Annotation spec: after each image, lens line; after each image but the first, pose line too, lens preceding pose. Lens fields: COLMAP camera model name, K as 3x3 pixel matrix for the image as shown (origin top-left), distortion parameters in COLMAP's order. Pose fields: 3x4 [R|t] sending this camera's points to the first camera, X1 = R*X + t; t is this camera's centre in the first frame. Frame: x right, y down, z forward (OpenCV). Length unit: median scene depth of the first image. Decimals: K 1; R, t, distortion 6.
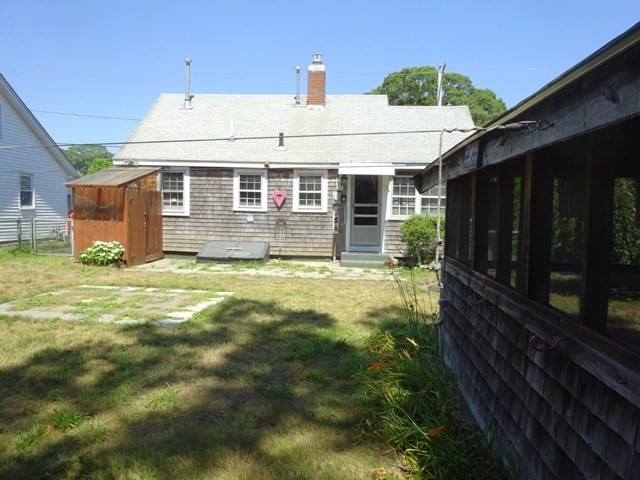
lens RADIAL K [[469.7, 0, 320.0], [0, 469.7, 240.0], [0, 0, 1]] dist [-0.004015, 0.001456]
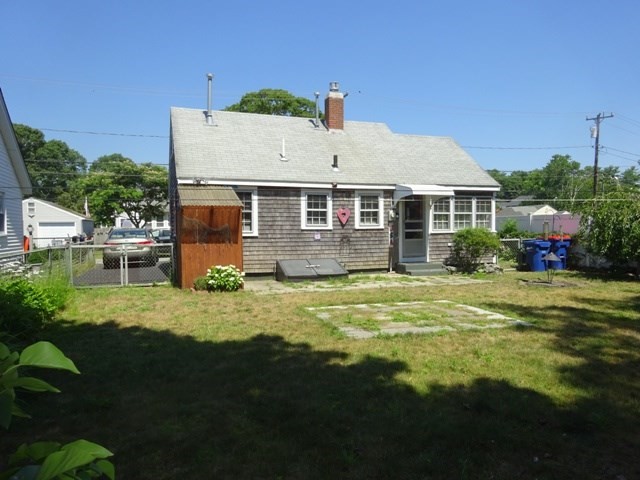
lens RADIAL K [[469.7, 0, 320.0], [0, 469.7, 240.0], [0, 0, 1]] dist [-0.004015, 0.001456]
pose [[0.913739, -0.038311, 0.404491, -0.566277], [0.051376, 0.998448, -0.021491, -0.015681], [-0.403040, 0.040418, 0.914289, 0.050503]]
